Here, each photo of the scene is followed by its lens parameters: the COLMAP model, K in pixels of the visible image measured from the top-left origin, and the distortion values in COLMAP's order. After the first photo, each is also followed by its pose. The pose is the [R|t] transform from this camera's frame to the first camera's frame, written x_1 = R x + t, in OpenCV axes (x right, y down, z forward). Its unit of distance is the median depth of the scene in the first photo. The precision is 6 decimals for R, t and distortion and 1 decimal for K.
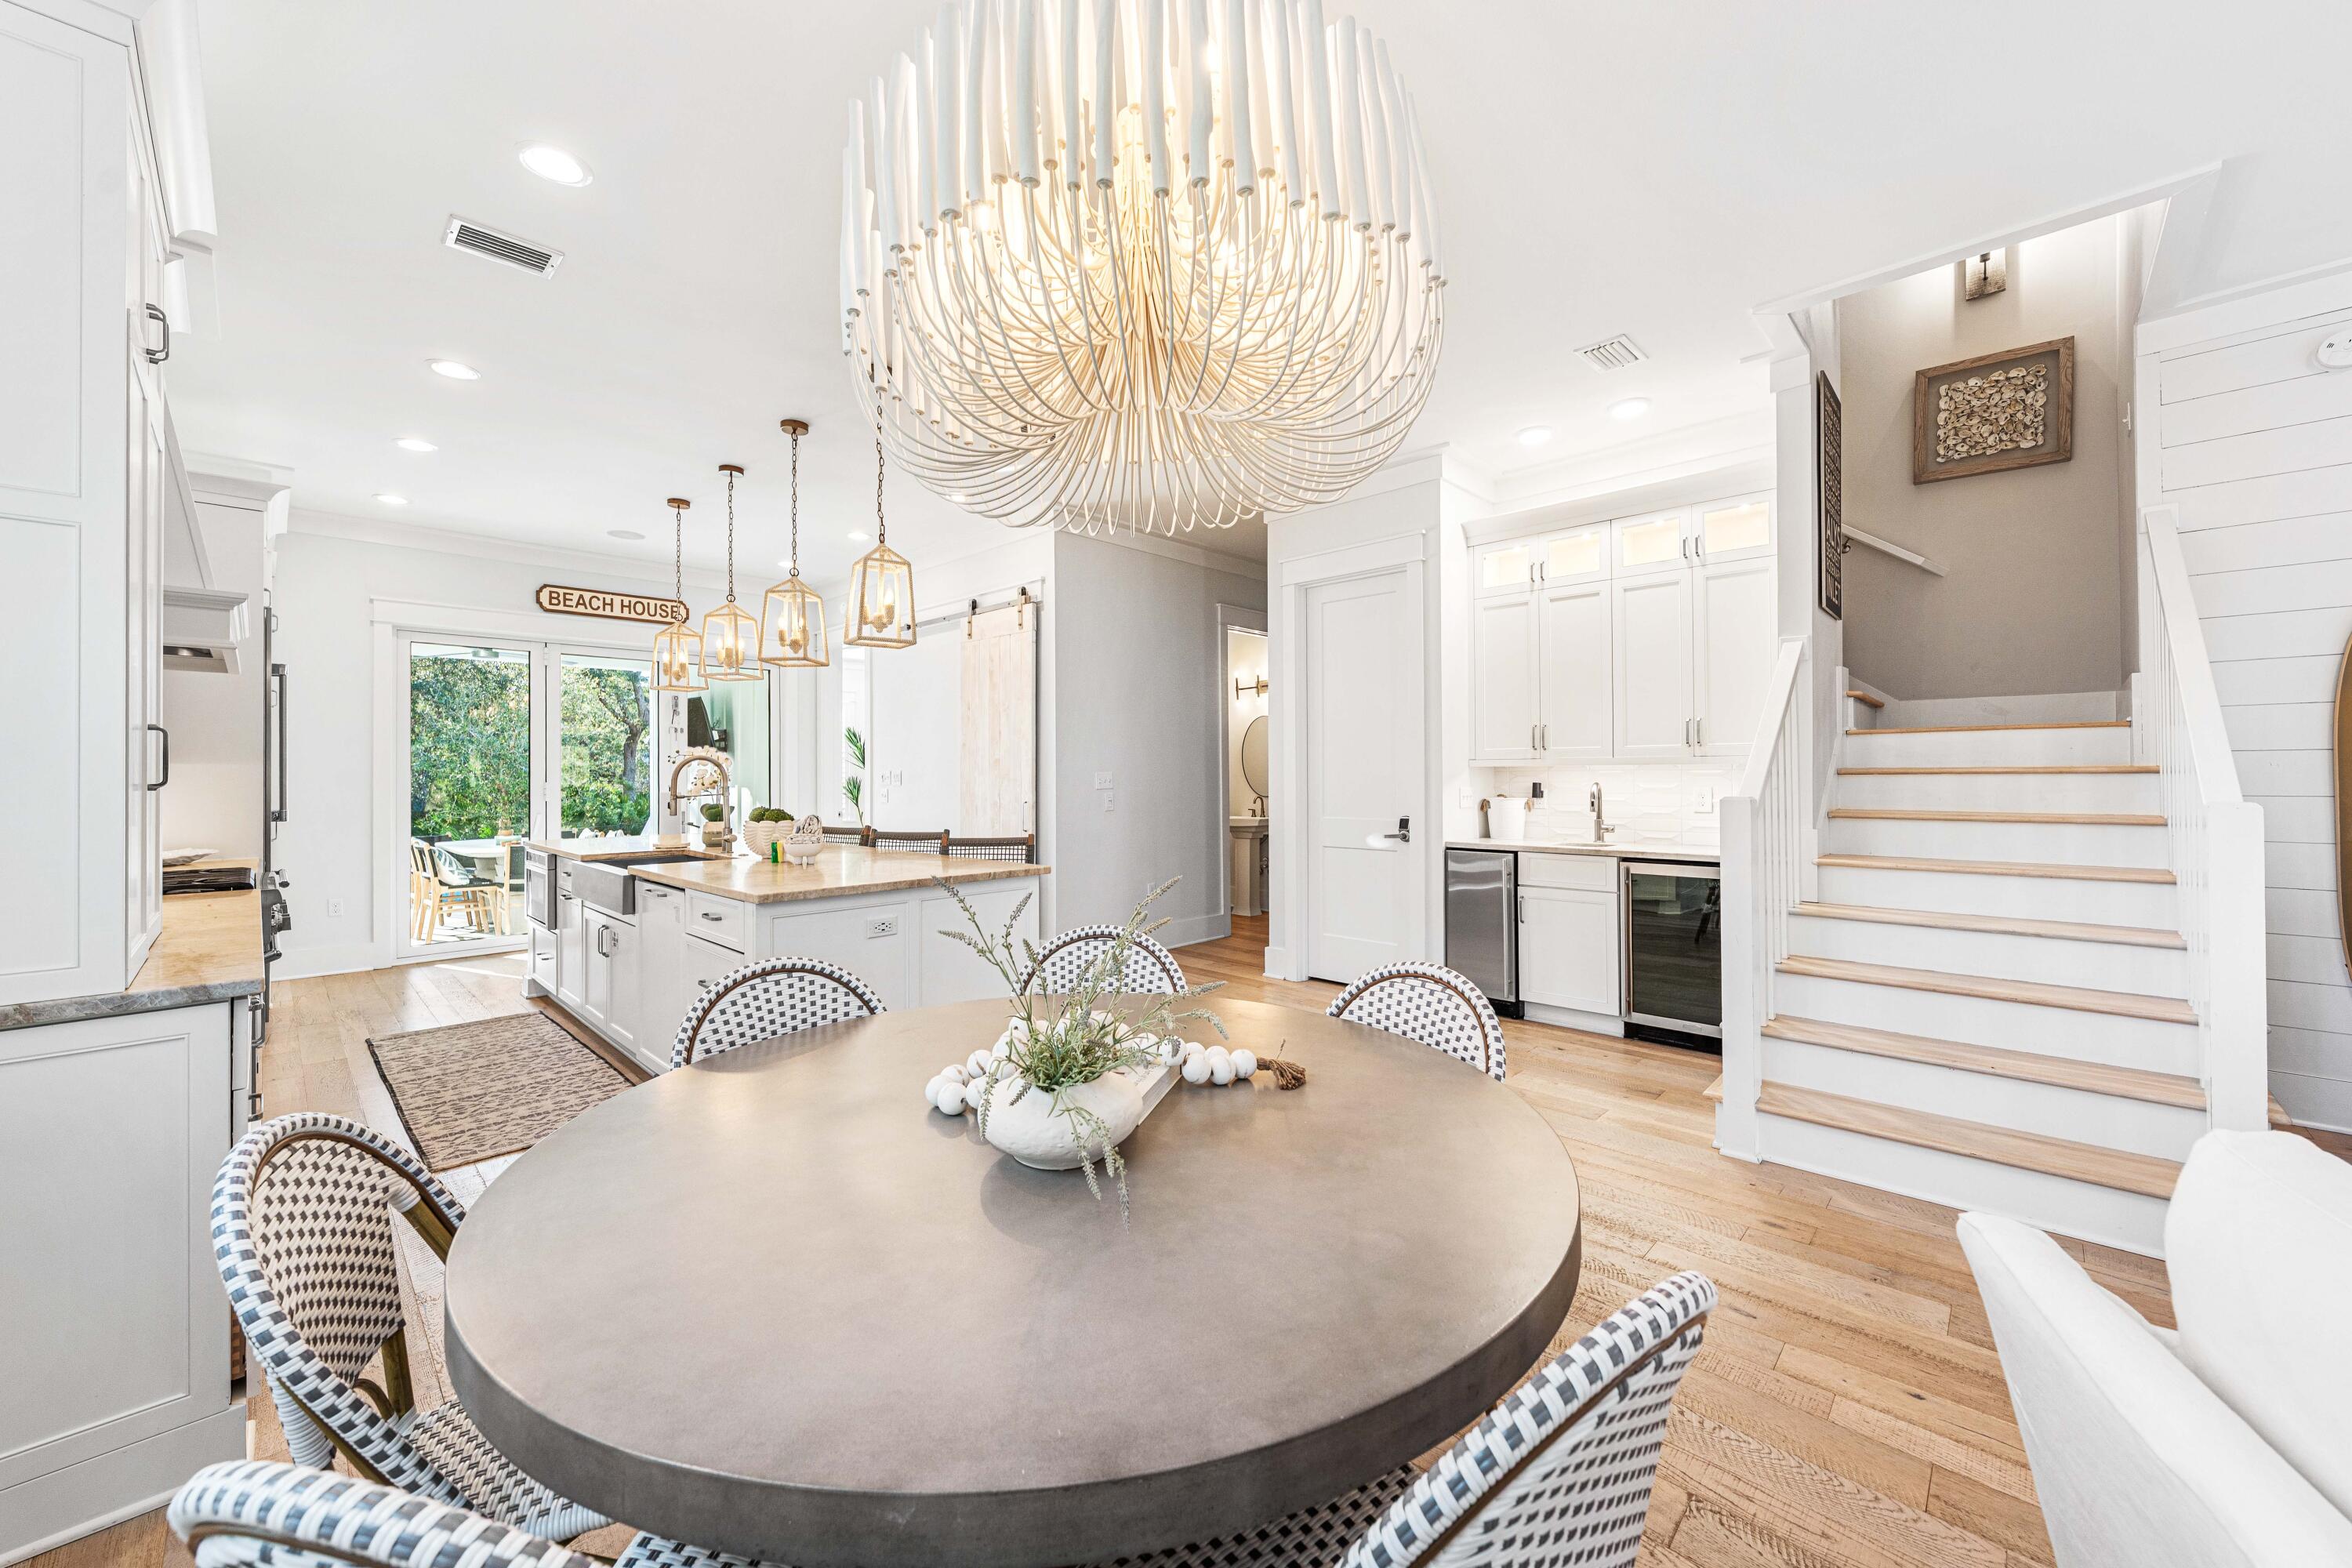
lens RADIAL K [[892.1, 0, 1167.5], [0, 892.1, 772.1], [0, 0, 1]] dist [-0.001006, -0.000306]
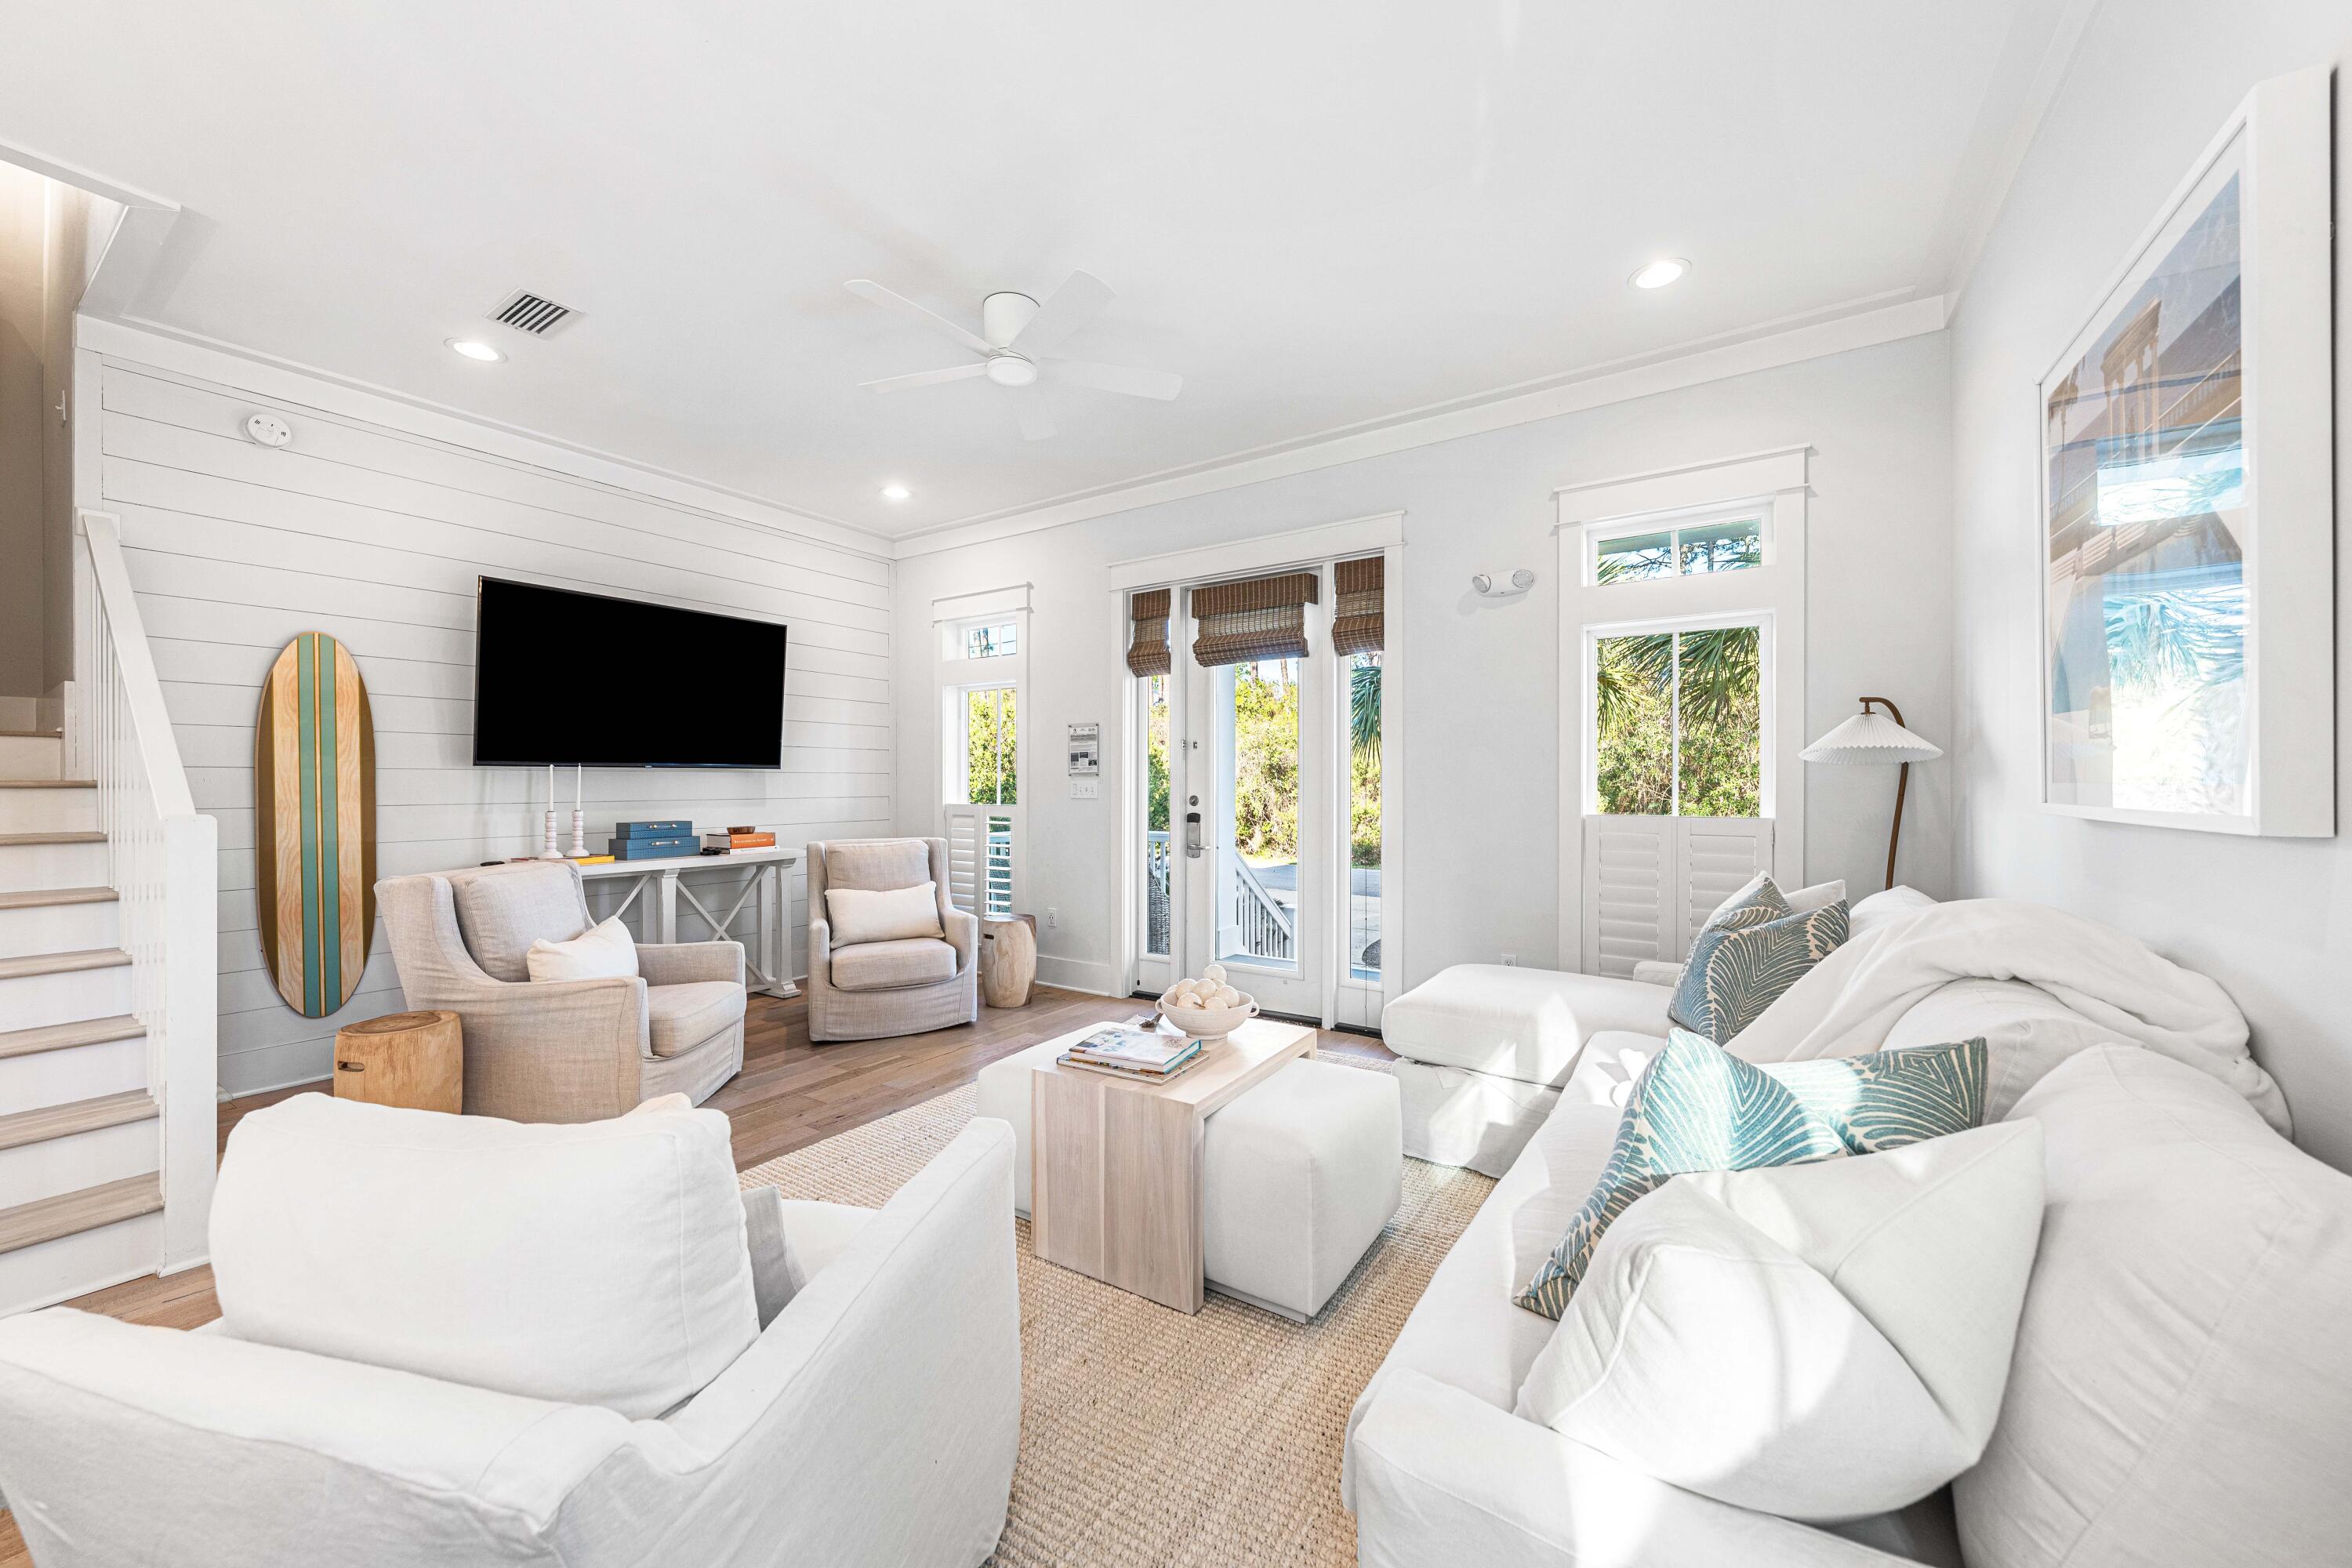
lens RADIAL K [[854.9, 0, 1176.0], [0, 854.9, 784.0], [0, 0, 1]] dist [0.001053, -0.000071]
pose [[-0.193922, 0.004885, 0.981005, -0.020080], [-0.000513, 0.999987, -0.005081, 0.000885], [-0.981017, -0.001489, -0.193917, 0.023438]]
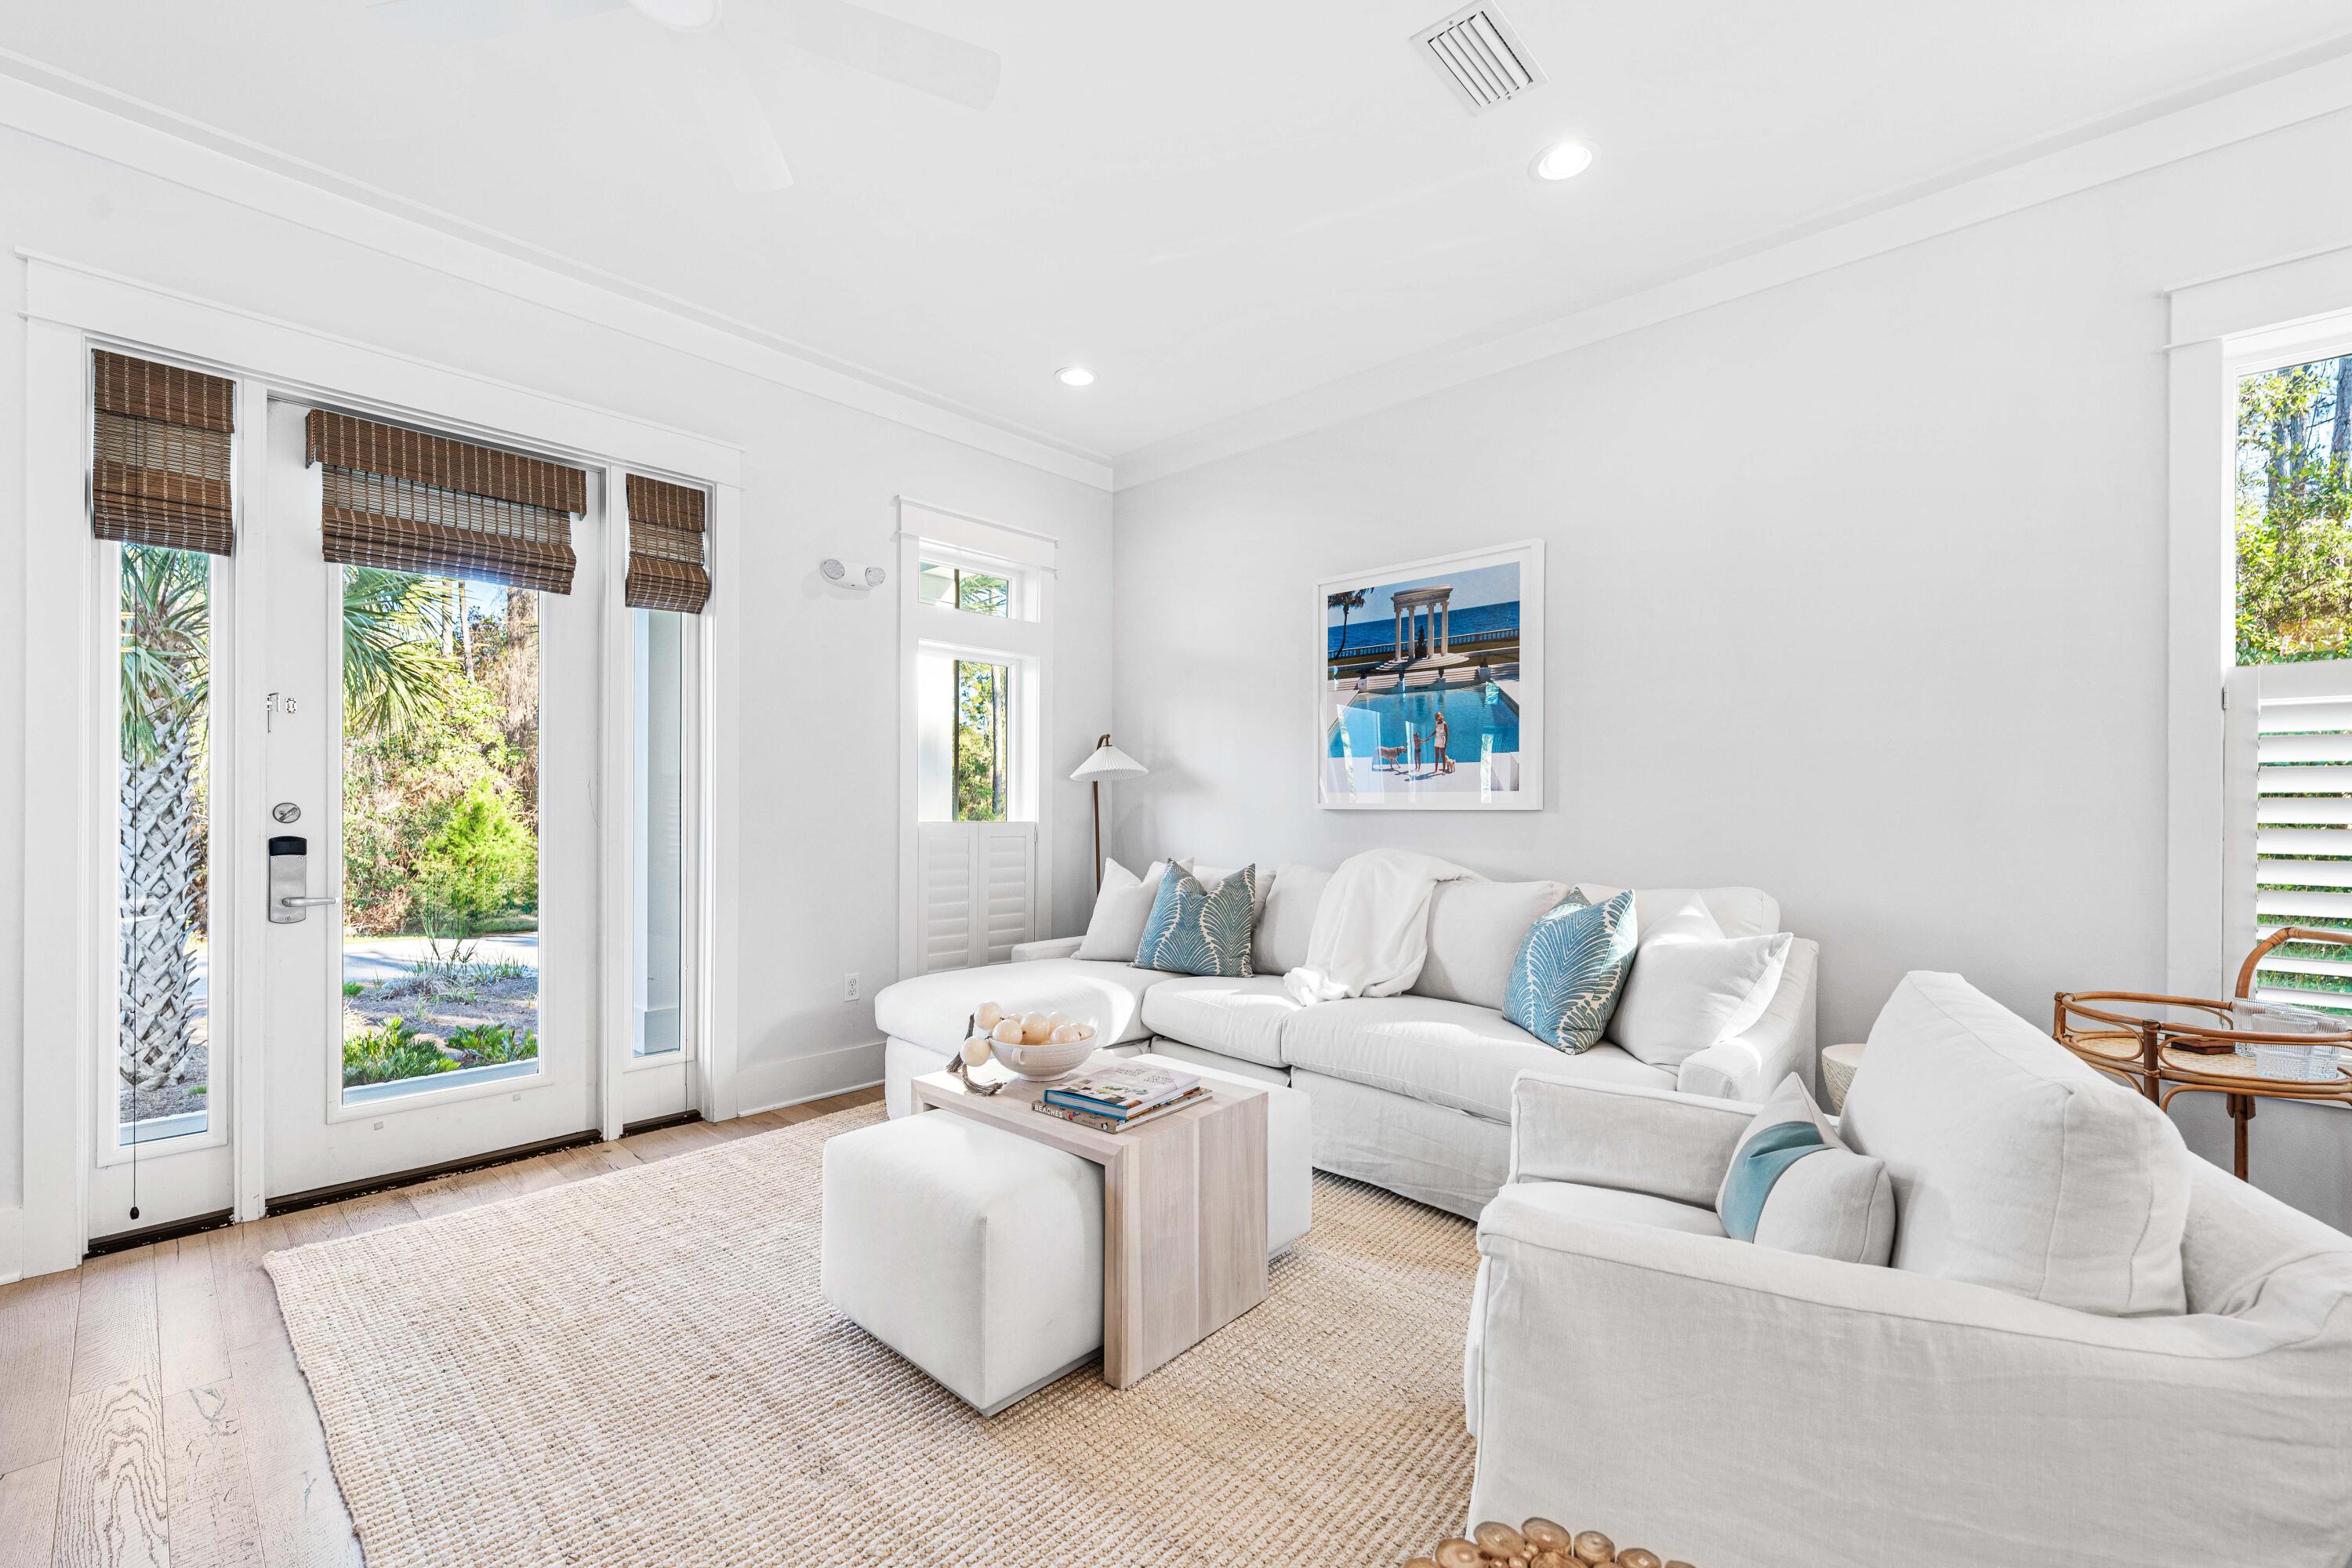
lens RADIAL K [[962.7, 0, 1174.7], [0, 962.7, 811.2], [0, 0, 1]] dist [-0.001900, 0.000220]
pose [[-0.999662, 0.000933, -0.025981, 0.514326], [0.000976, 0.999998, -0.001652, 0.018487], [0.025980, -0.001677, -0.999661, 0.468777]]
